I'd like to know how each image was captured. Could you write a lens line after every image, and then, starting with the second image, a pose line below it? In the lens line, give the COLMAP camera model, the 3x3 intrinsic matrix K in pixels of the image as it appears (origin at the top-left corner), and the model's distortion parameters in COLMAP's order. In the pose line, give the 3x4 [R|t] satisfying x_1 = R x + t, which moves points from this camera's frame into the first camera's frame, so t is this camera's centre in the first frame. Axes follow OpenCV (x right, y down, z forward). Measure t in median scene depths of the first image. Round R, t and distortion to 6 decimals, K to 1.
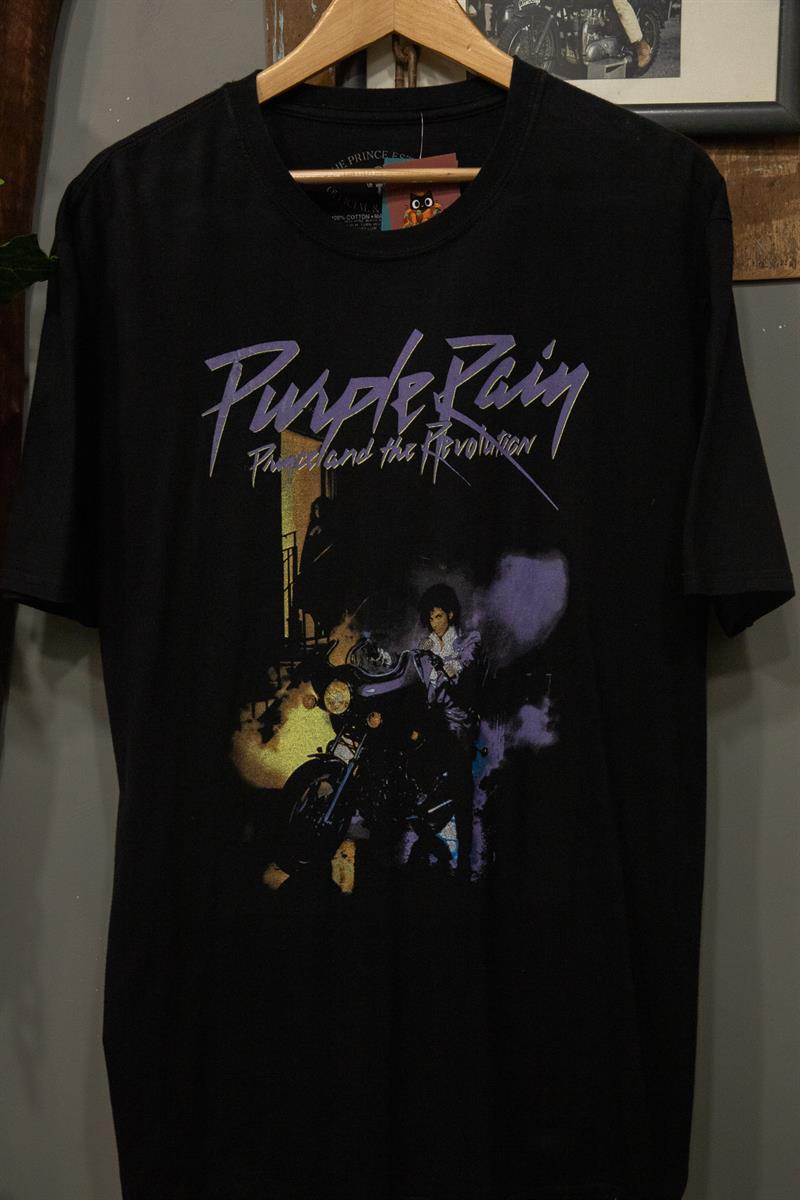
lens RADIAL K [[1417.9, 0, 367.0], [0, 1417.9, 602.8], [0, 0, 1]] dist [0.010559, 0.061896]
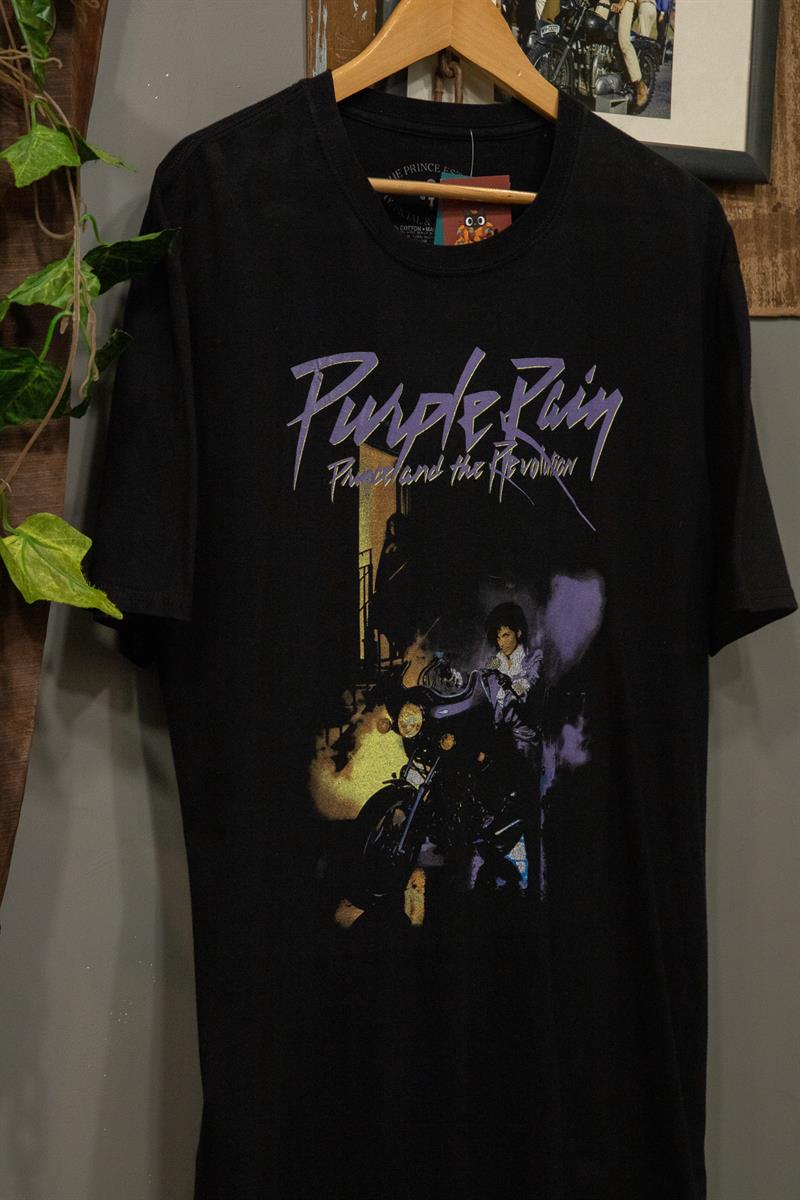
lens RADIAL K [[2194.0, 0, 405.2], [0, 2194.0, 617.2], [0, 0, 1]] dist [0.135072, 0.032768]
pose [[0.875948, -0.002667, 0.482399, -0.750071], [0.025948, 0.998798, -0.041595, 0.058875], [-0.481708, 0.048953, 0.874963, -0.314688]]
